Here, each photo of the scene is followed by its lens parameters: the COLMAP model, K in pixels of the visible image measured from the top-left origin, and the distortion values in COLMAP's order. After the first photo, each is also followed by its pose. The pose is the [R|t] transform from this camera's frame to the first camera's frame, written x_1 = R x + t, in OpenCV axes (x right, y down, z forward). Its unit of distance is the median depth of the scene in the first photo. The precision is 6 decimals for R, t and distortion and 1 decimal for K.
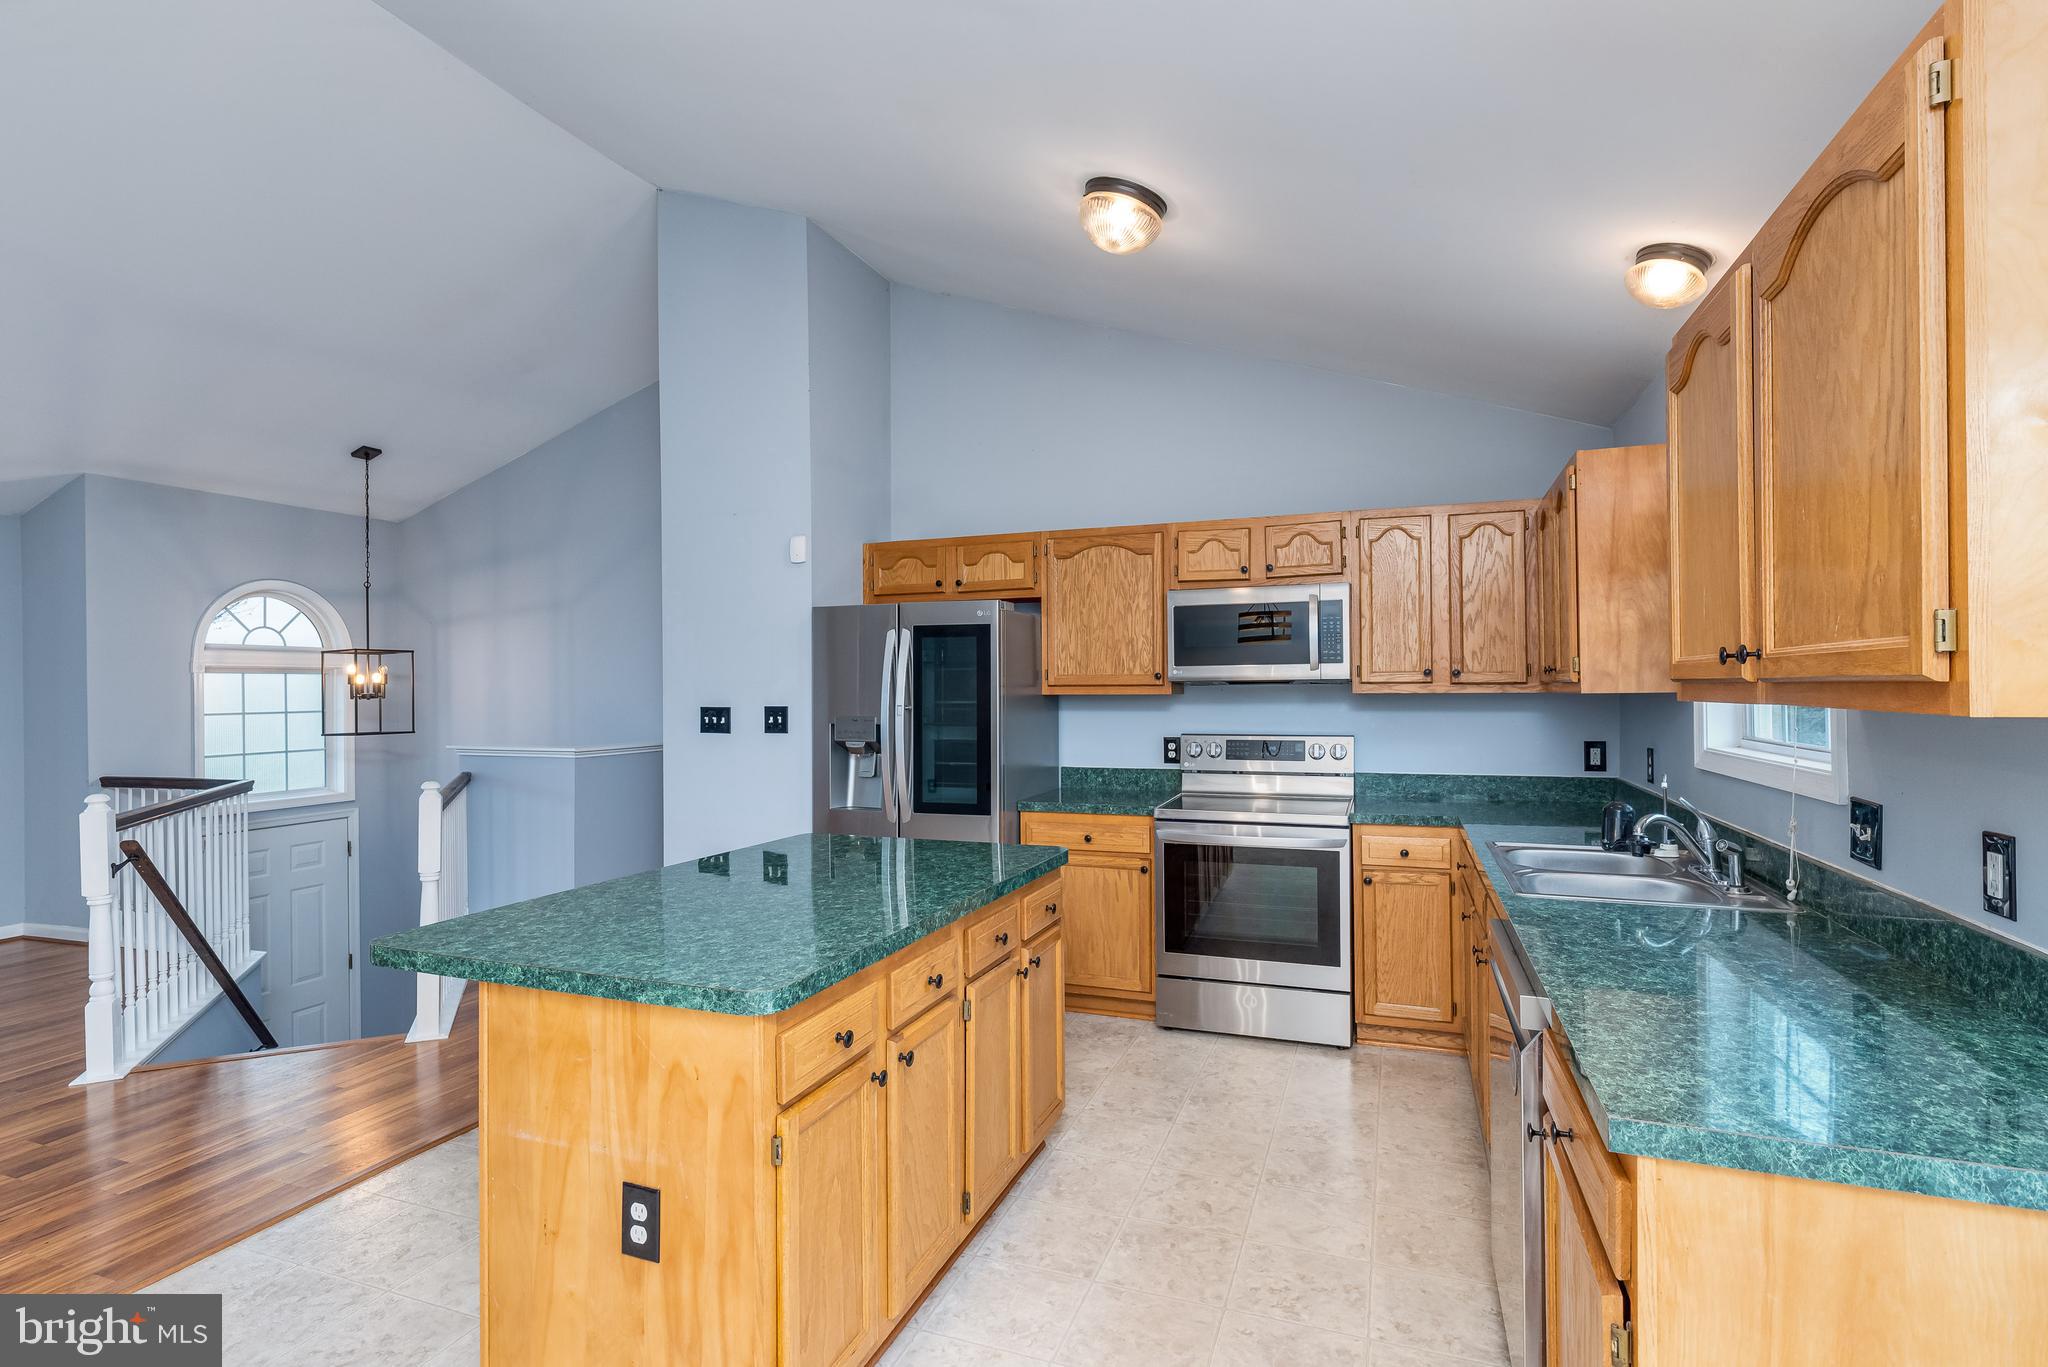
lens RADIAL K [[996.8, 0, 1017.9], [0, 996.8, 687.4], [0, 0, 1]] dist [-0.001607, 0.000511]
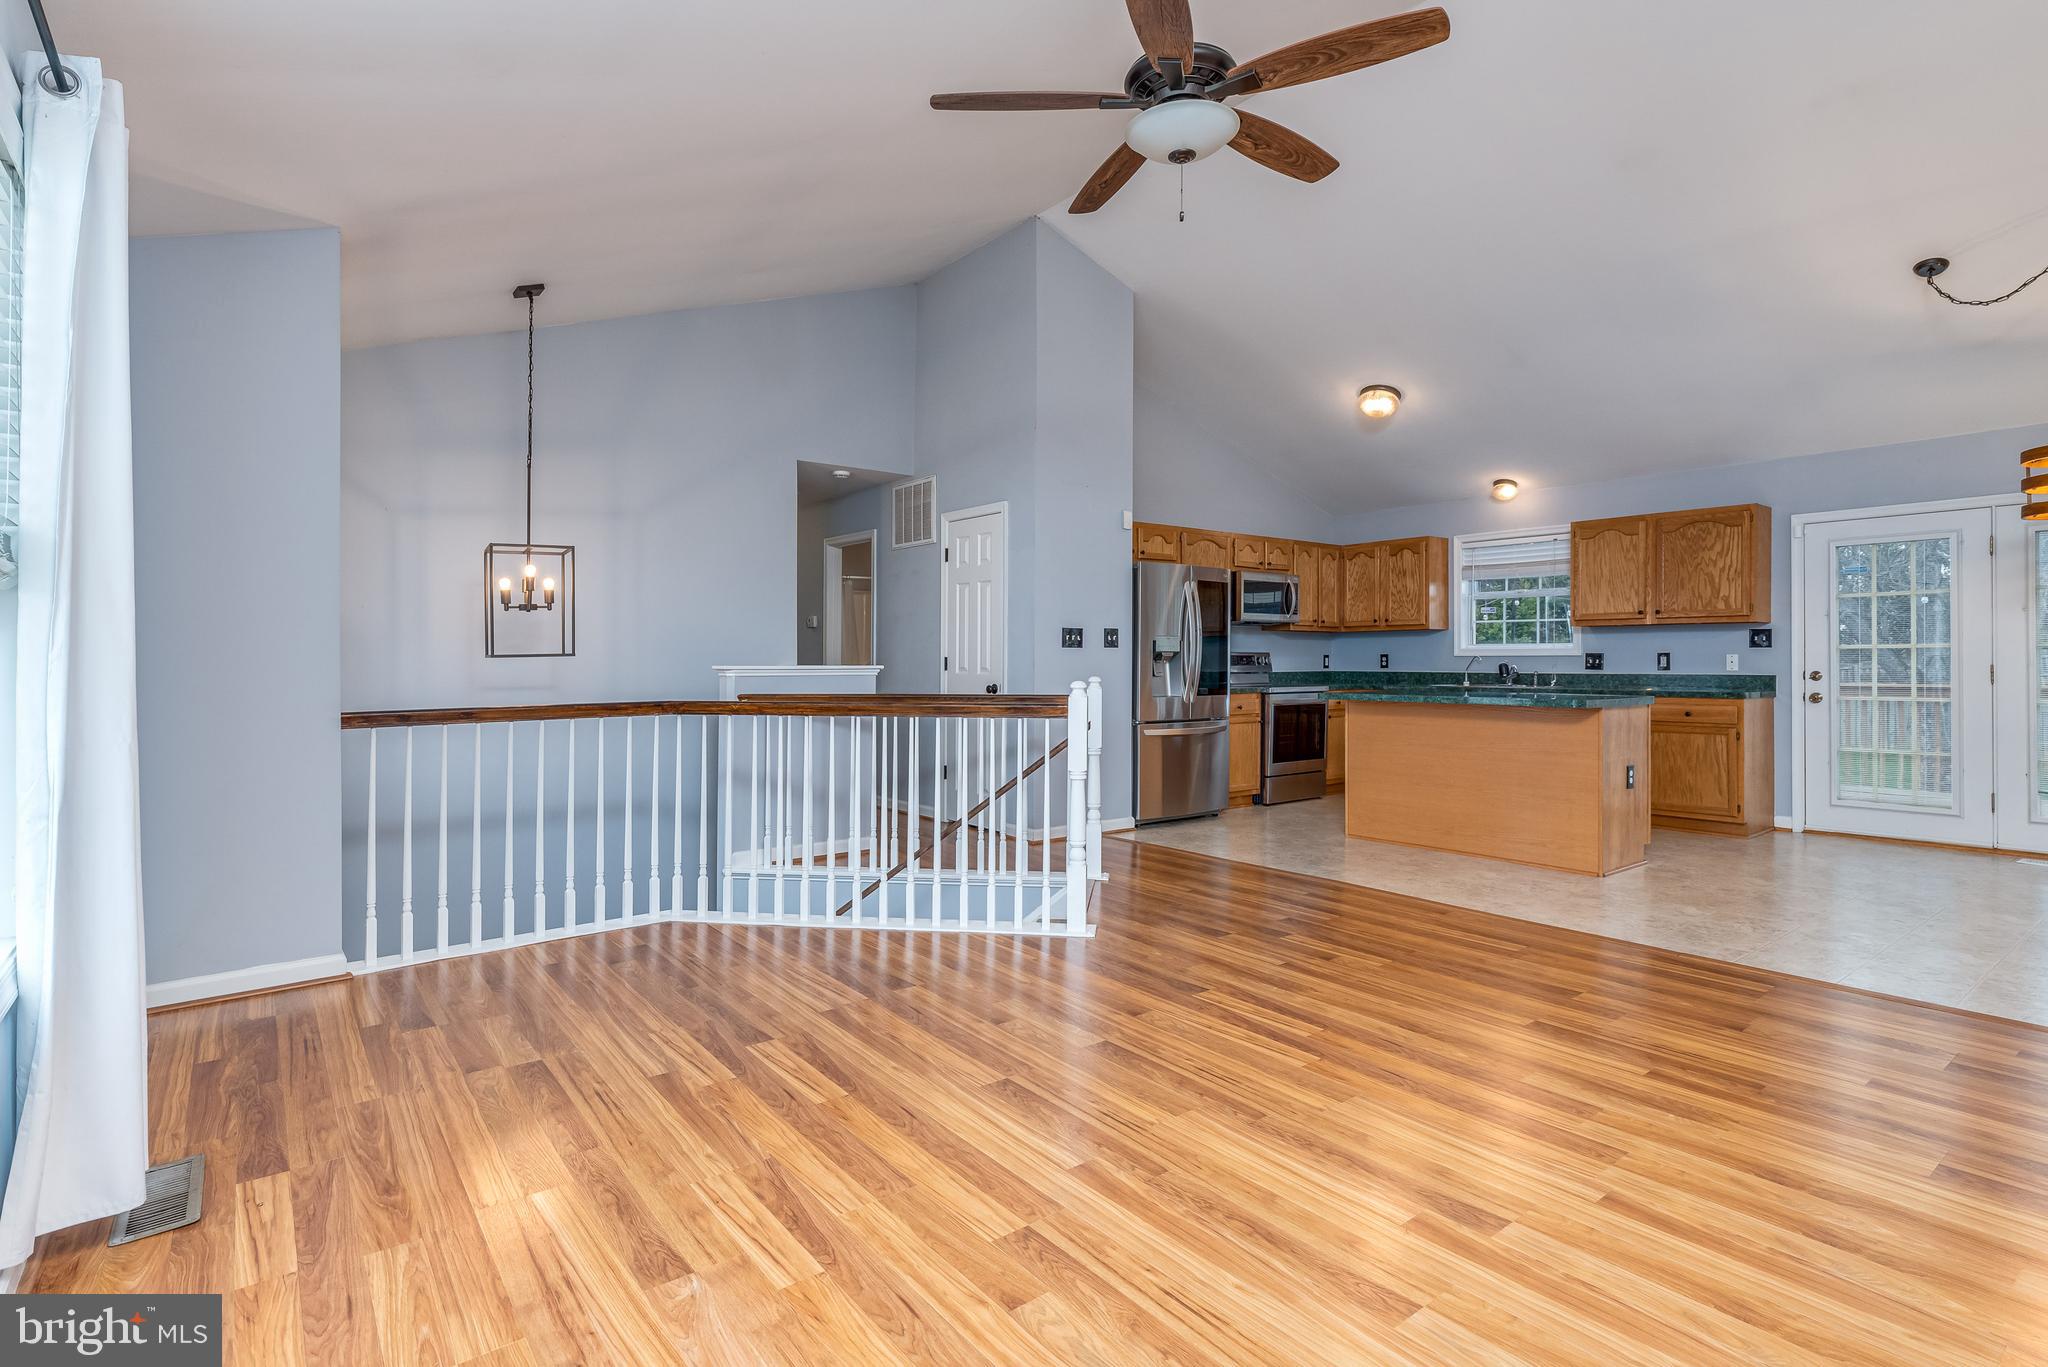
lens RADIAL K [[990.8, 0, 1023.1], [0, 990.8, 665.5], [0, 0, 1]] dist [-0.001804, -0.000228]
pose [[0.525401, 0.000825, 0.850854, -1.603389], [-0.003851, 0.999992, 0.001408, 0.074513], [-0.850846, -0.004017, 0.525400, 0.392669]]
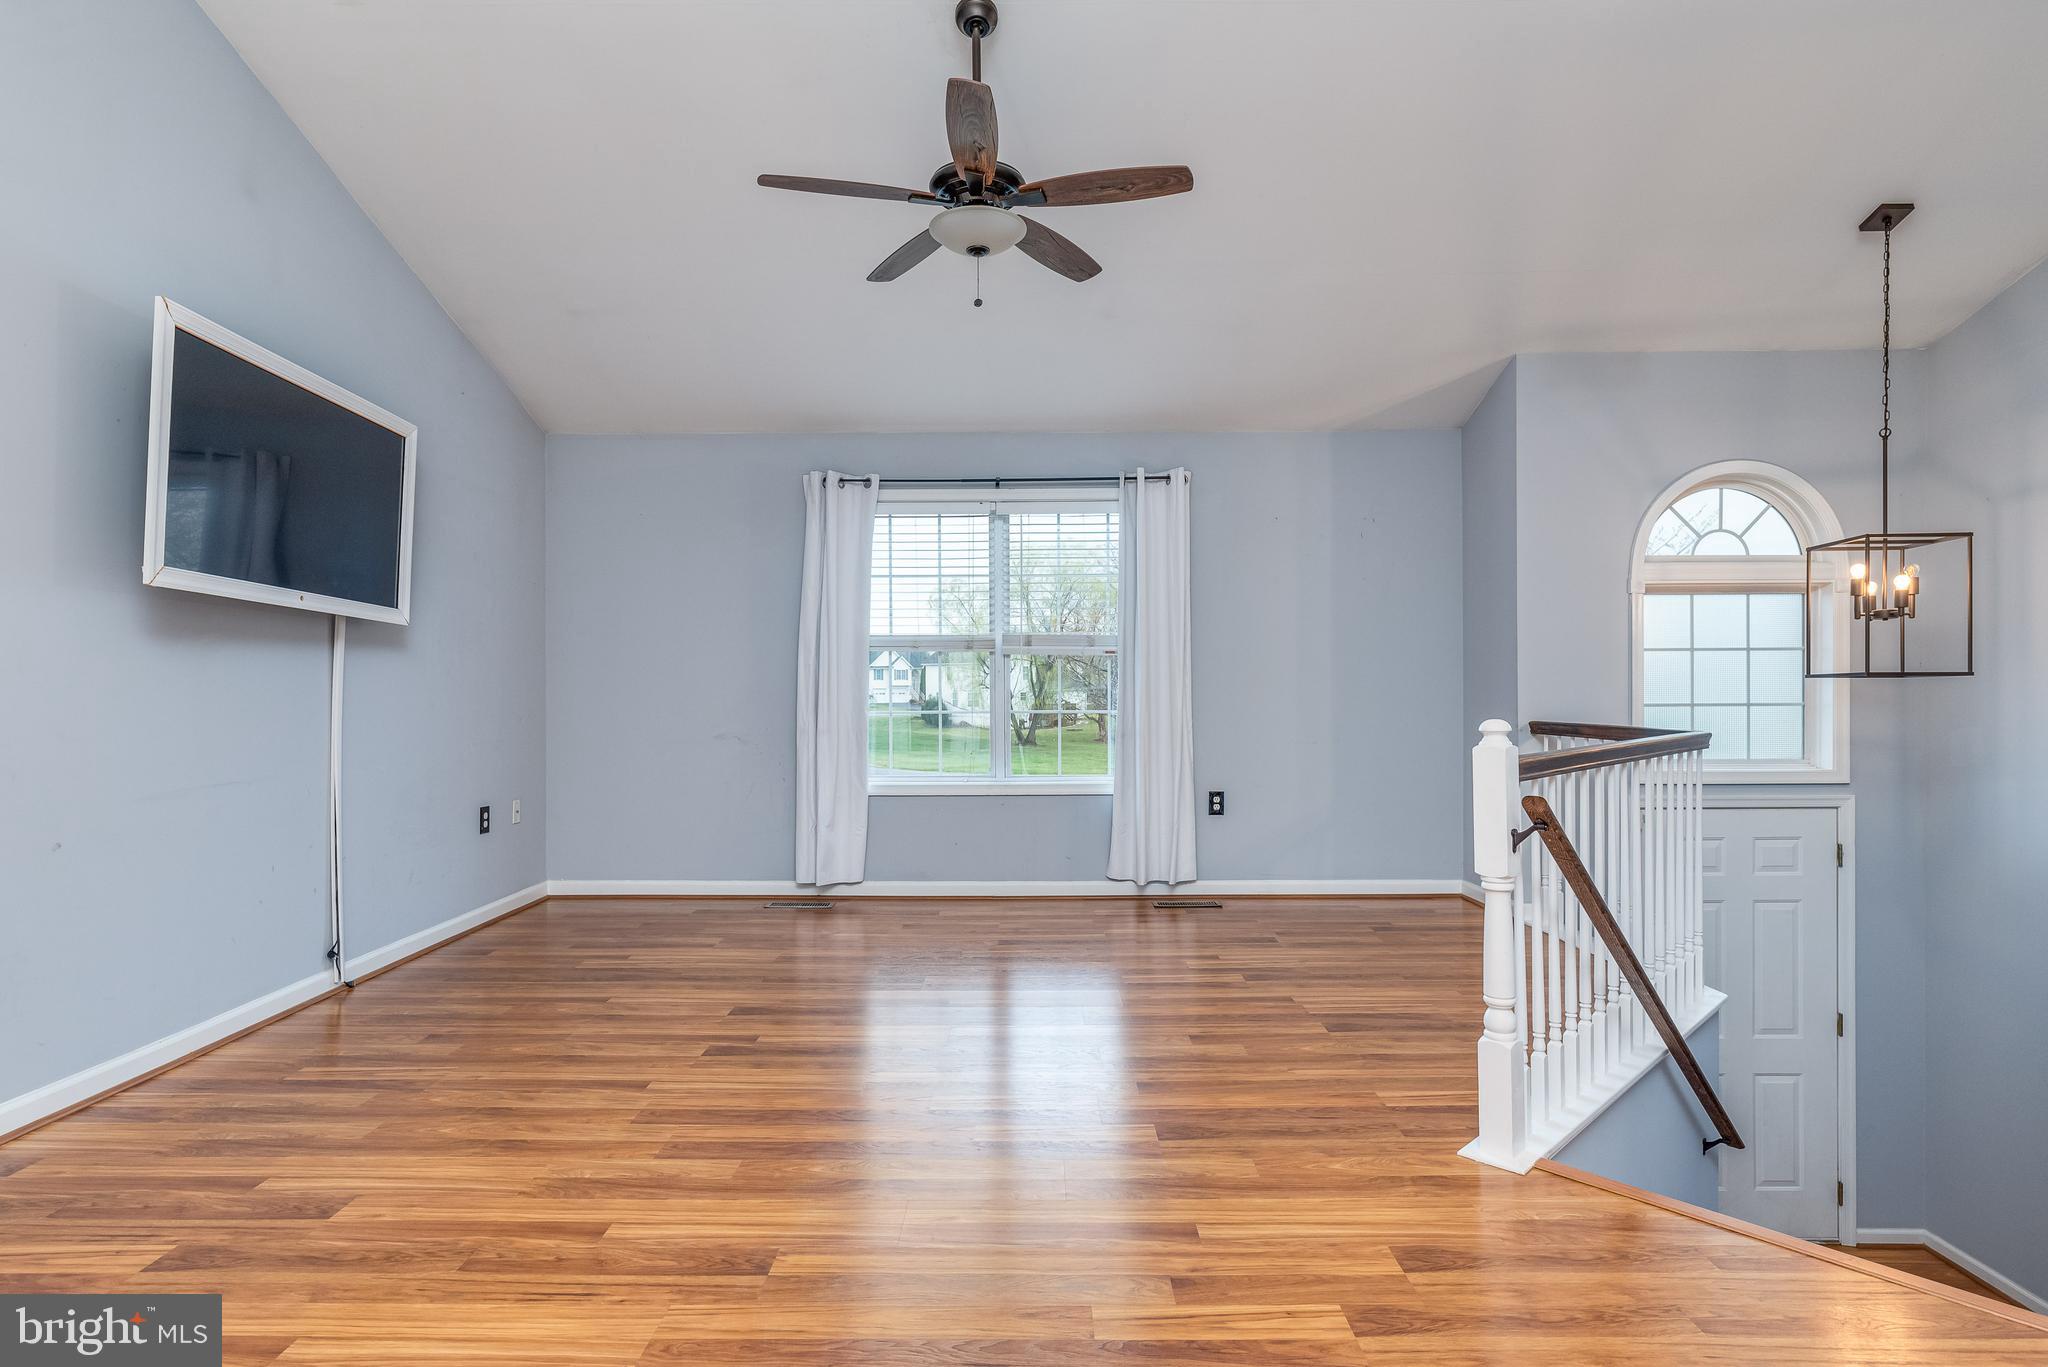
lens RADIAL K [[1050.2, 0, 1021.0], [0, 1050.2, 685.3], [0, 0, 1]] dist [0.001932, 0.001550]
pose [[0.344051, 0.011559, -0.938880, -0.326207], [0.000710, 0.999921, 0.012571, 0.063929], [0.938951, -0.004992, 0.344015, 0.398811]]
